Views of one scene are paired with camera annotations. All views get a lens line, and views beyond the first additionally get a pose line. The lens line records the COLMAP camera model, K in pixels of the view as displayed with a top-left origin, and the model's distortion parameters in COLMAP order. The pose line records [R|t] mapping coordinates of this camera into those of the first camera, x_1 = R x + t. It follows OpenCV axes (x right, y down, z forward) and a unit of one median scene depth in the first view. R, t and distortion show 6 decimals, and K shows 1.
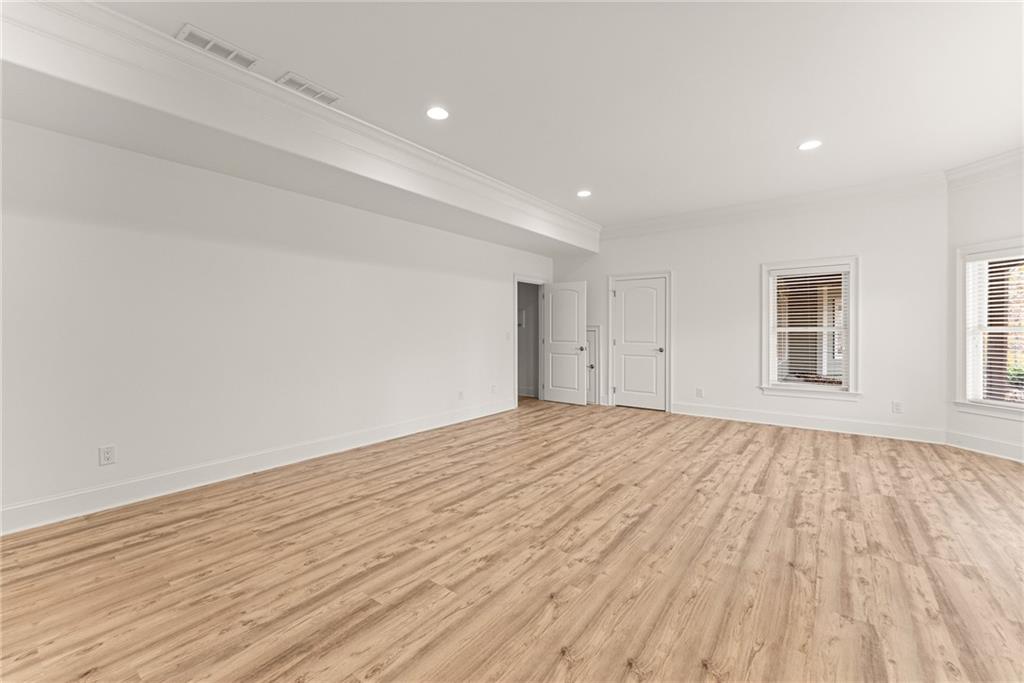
lens RADIAL K [[419.7, 0, 511.7], [0, 419.7, 337.4], [0, 0, 1]] dist [-0.001338, 0.000190]
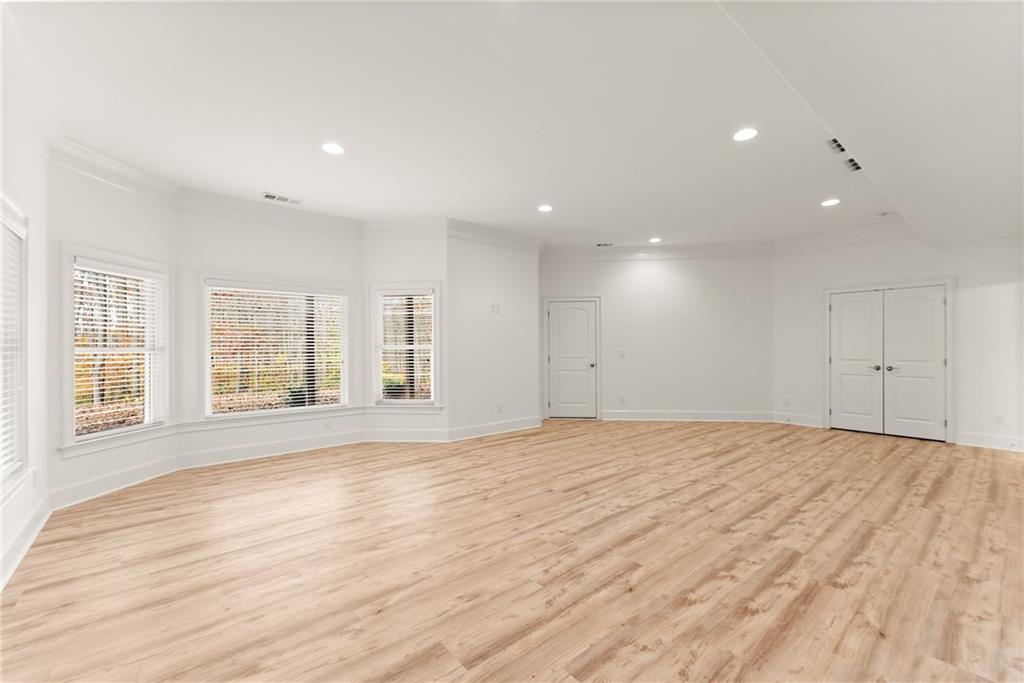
lens RADIAL K [[419.7, 0, 507.3], [0, 419.7, 345.8], [0, 0, 1]] dist [-0.001338, 0.000190]
pose [[-0.971663, 0.007594, 0.236247, 0.143245], [0.010731, 0.999870, 0.011994, -0.038964], [-0.236126, 0.014189, -0.971619, 2.053109]]
